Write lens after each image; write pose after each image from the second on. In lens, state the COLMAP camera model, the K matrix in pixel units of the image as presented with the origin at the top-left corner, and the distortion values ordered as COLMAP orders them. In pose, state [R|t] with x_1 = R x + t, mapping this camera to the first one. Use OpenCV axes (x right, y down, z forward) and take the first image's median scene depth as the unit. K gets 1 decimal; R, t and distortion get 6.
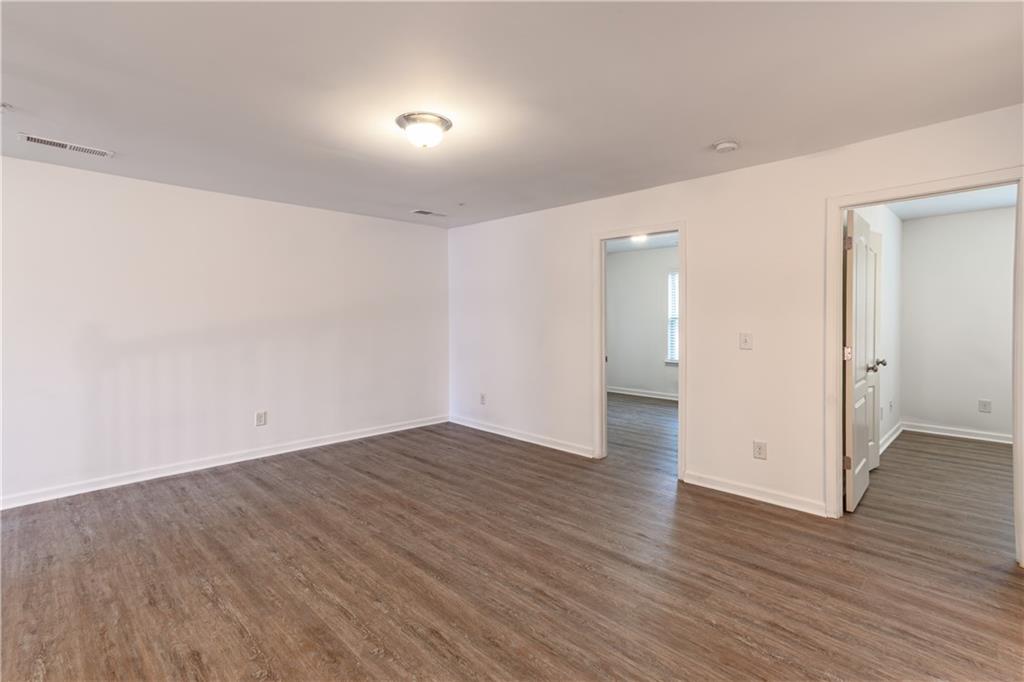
lens RADIAL K [[482.2, 0, 510.9], [0, 482.2, 329.1], [0, 0, 1]] dist [0.002451, 0.022026]
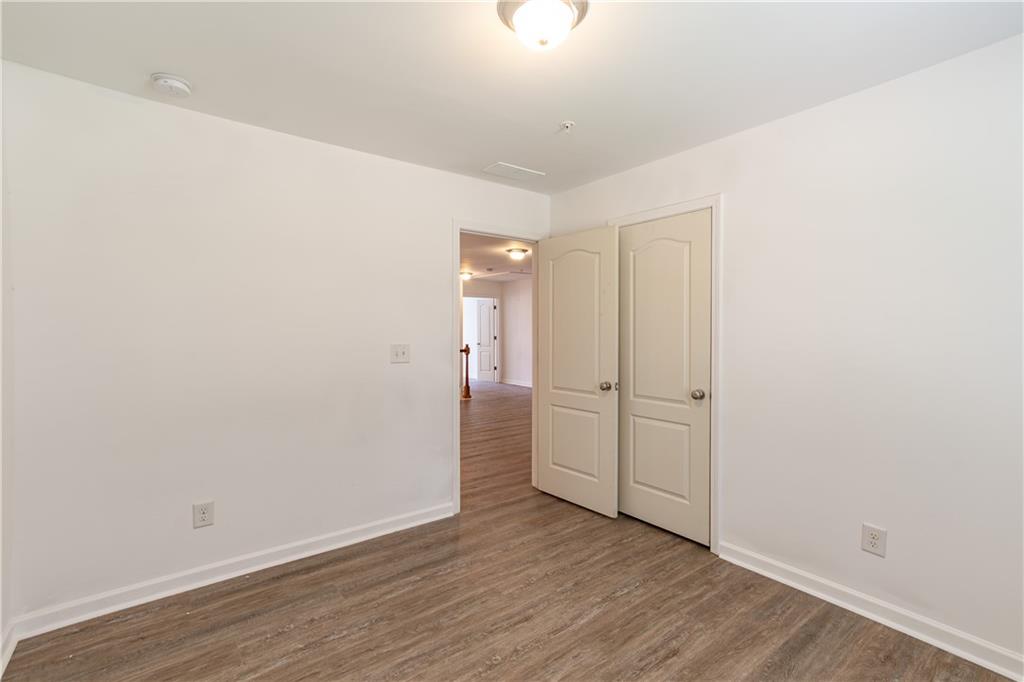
lens RADIAL K [[459.6, 0, 510.5], [0, 459.6, 329.5], [0, 0, 1]] dist [0.002614, 0.017929]
pose [[-0.142170, -0.000428, -0.989842, 1.896522], [-0.024240, 0.999702, 0.003049, -0.028804], [0.989545, 0.024428, -0.142138, 1.108204]]
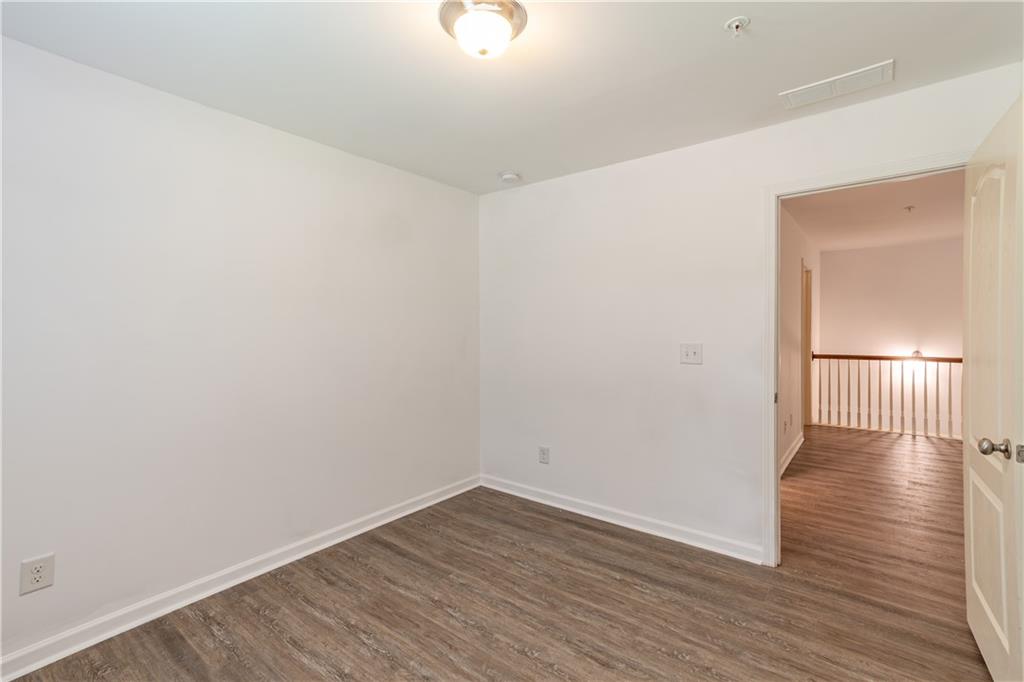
lens RADIAL K [[459.6, 0, 510.5], [0, 459.6, 329.5], [0, 0, 1]] dist [0.002614, 0.017929]
pose [[-0.993129, 0.010042, -0.116591, 1.418630], [0.006833, 0.999588, 0.027888, -0.044114], [0.116823, 0.026899, -0.992788, 1.590587]]
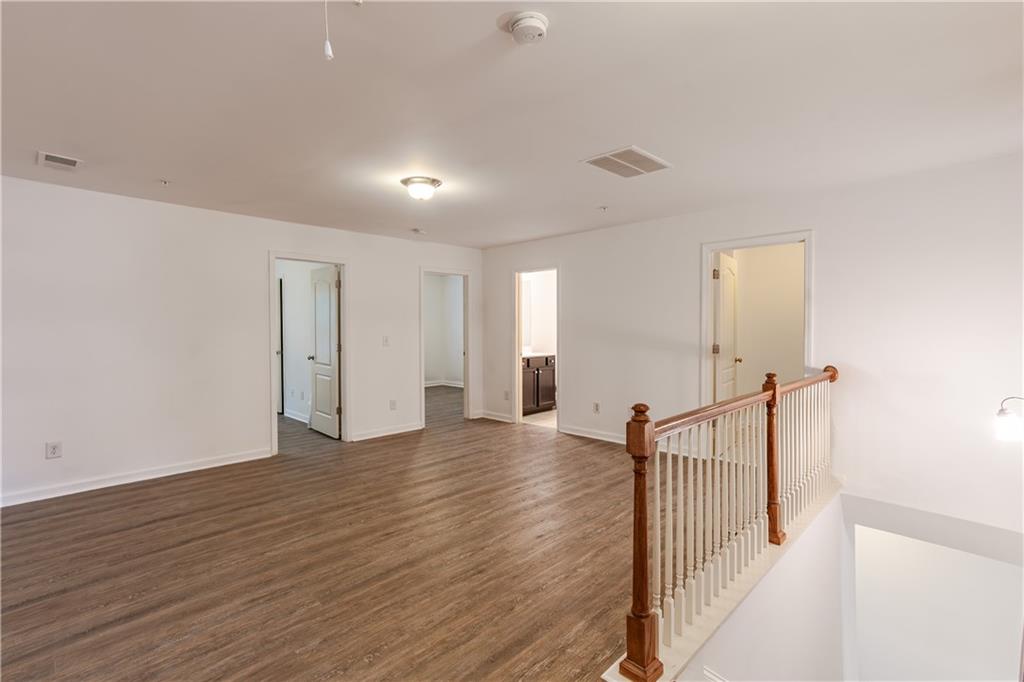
lens RADIAL K [[482.2, 0, 510.9], [0, 482.2, 329.1], [0, 0, 1]] dist [0.002451, 0.022026]
pose [[-0.013680, -0.005469, 0.999891, -1.301859], [0.026928, 0.999620, 0.005836, -0.018551], [-0.999544, 0.027005, -0.013528, 0.640885]]
